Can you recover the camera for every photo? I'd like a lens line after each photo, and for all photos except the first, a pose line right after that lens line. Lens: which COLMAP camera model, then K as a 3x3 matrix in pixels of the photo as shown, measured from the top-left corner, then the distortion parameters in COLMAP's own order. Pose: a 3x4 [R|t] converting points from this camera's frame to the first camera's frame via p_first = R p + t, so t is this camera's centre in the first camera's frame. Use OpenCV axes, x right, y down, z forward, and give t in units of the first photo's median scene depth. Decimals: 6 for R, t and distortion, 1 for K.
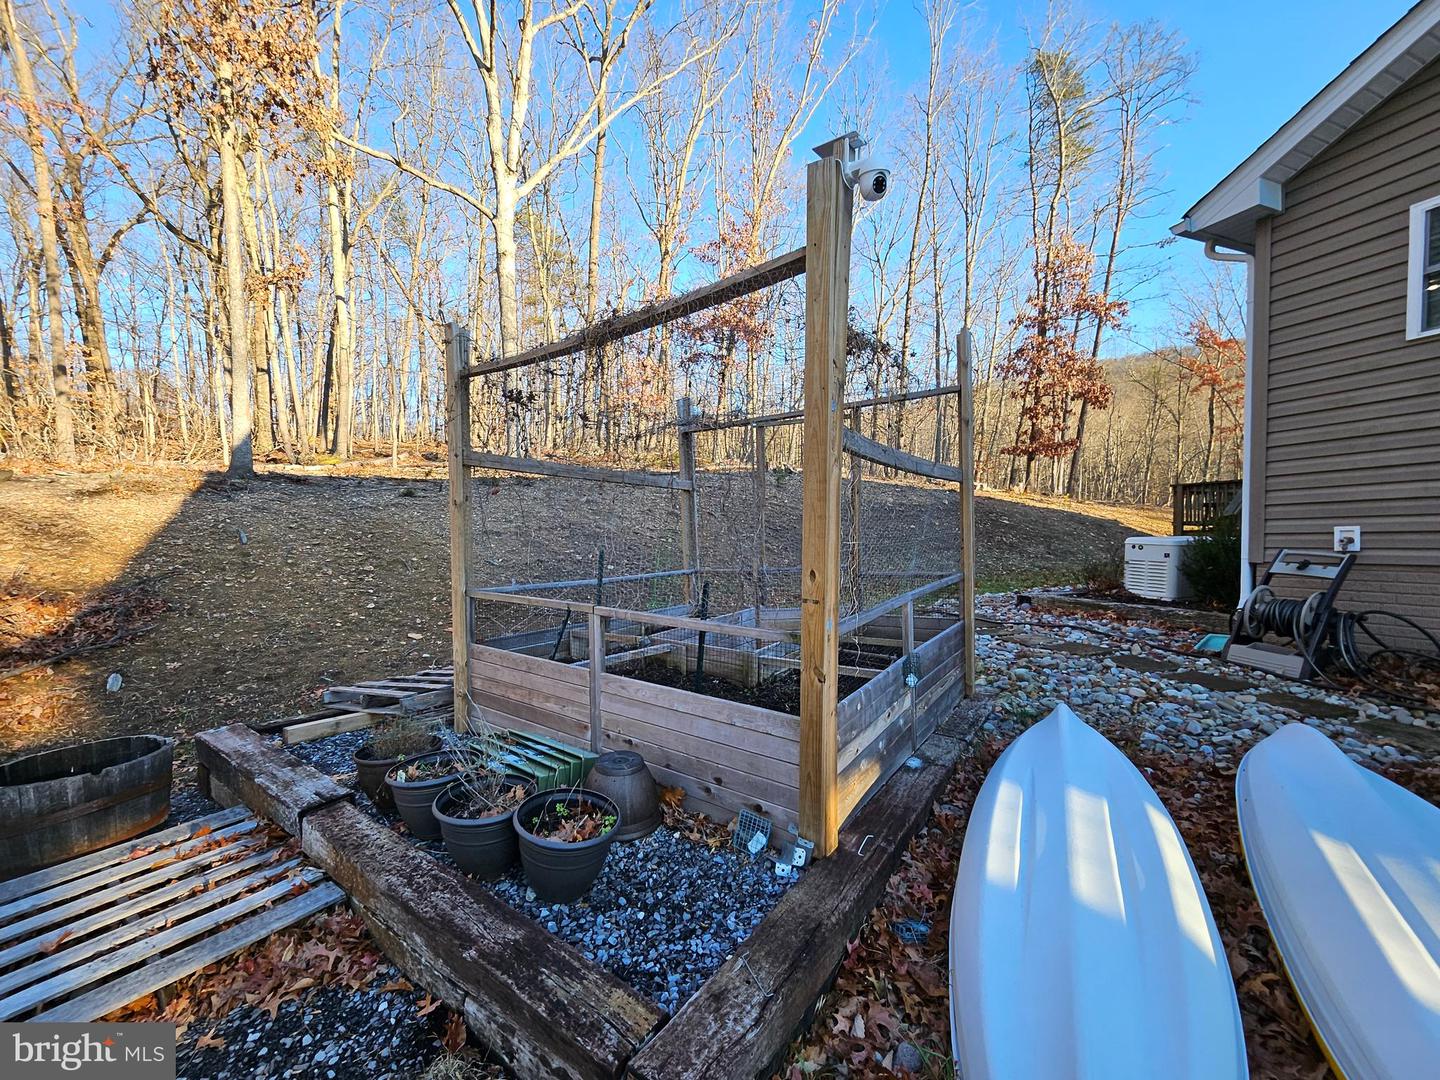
lens RADIAL K [[564.3, 0, 711.9], [0, 564.3, 551.4], [0, 0, 1]] dist [-0.000294, -0.000702]
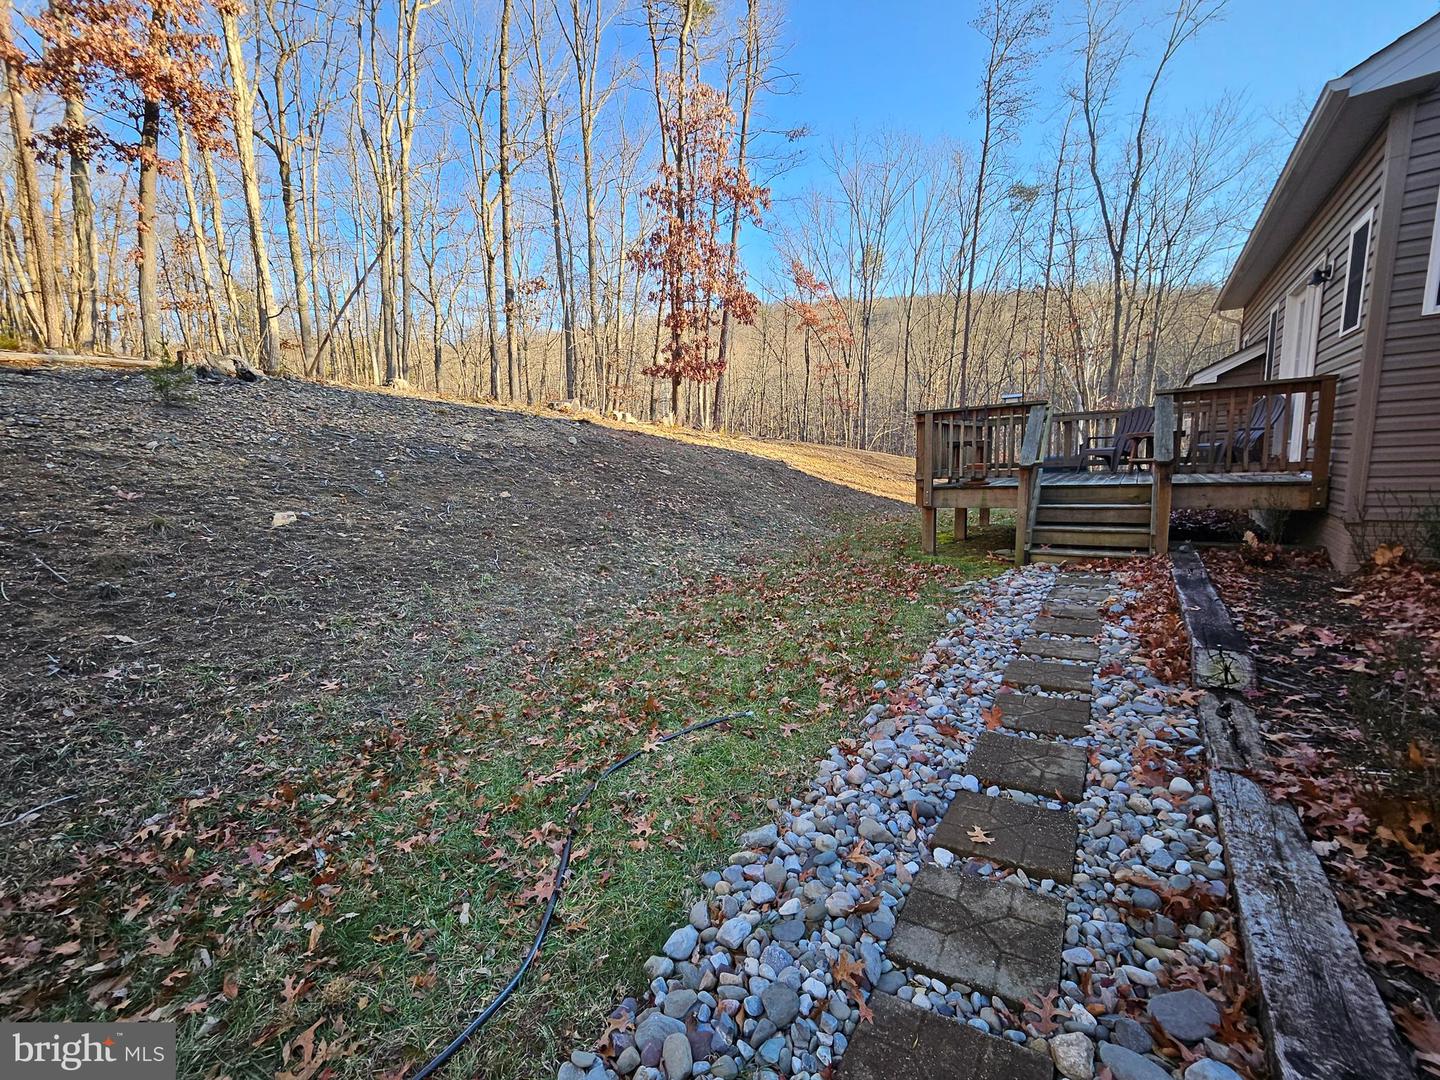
lens RADIAL K [[564.3, 0, 711.9], [0, 564.3, 551.4], [0, 0, 1]] dist [-0.000294, -0.000702]
pose [[0.824030, -0.118272, 0.554063, 0.135542], [0.053669, 0.989865, 0.131479, -0.029582], [-0.563998, -0.078607, 0.822026, 0.297340]]
